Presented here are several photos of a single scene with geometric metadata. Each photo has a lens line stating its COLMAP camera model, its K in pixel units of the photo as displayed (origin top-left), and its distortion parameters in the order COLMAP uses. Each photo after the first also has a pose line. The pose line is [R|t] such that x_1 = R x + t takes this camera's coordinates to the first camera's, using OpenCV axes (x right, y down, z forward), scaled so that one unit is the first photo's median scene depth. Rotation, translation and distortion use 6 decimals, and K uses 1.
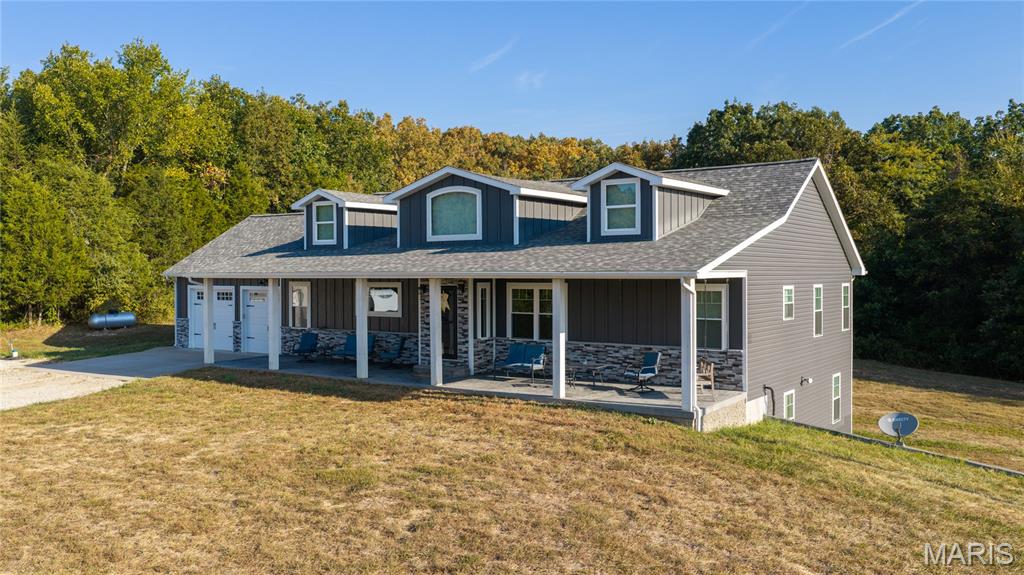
lens RADIAL K [[851.2, 0, 511.9], [0, 851.2, 285.9], [0, 0, 1]] dist [0.011857, -0.025187]
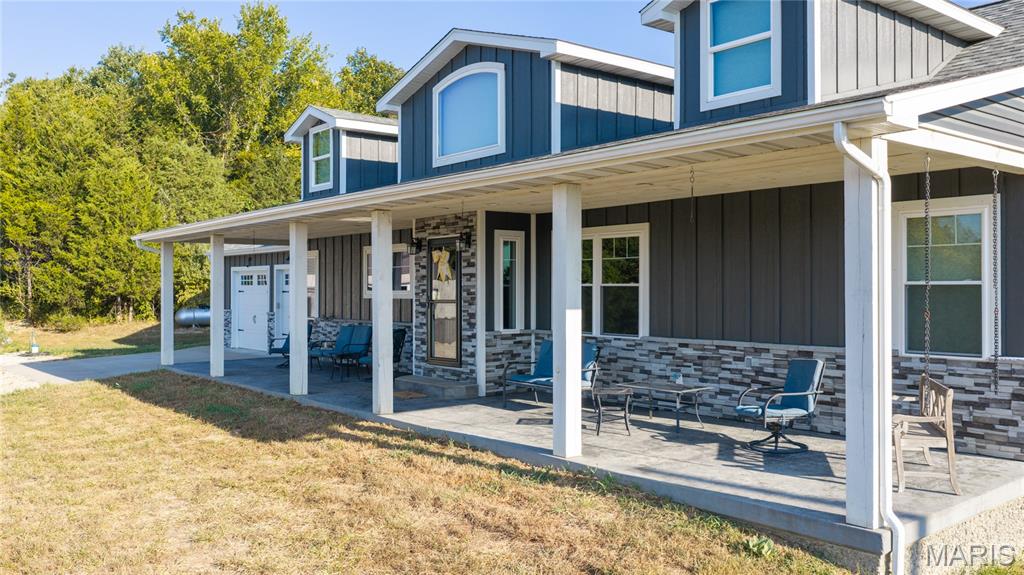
lens RADIAL K [[851.2, 0, 512.8], [0, 851.2, 287.8], [0, 0, 1]] dist [0.011857, -0.025187]
pose [[0.961655, 0.002873, -0.274248, 0.125230], [-0.007884, 0.999821, -0.017171, 0.044348], [0.274149, 0.018674, 0.961506, 0.481296]]
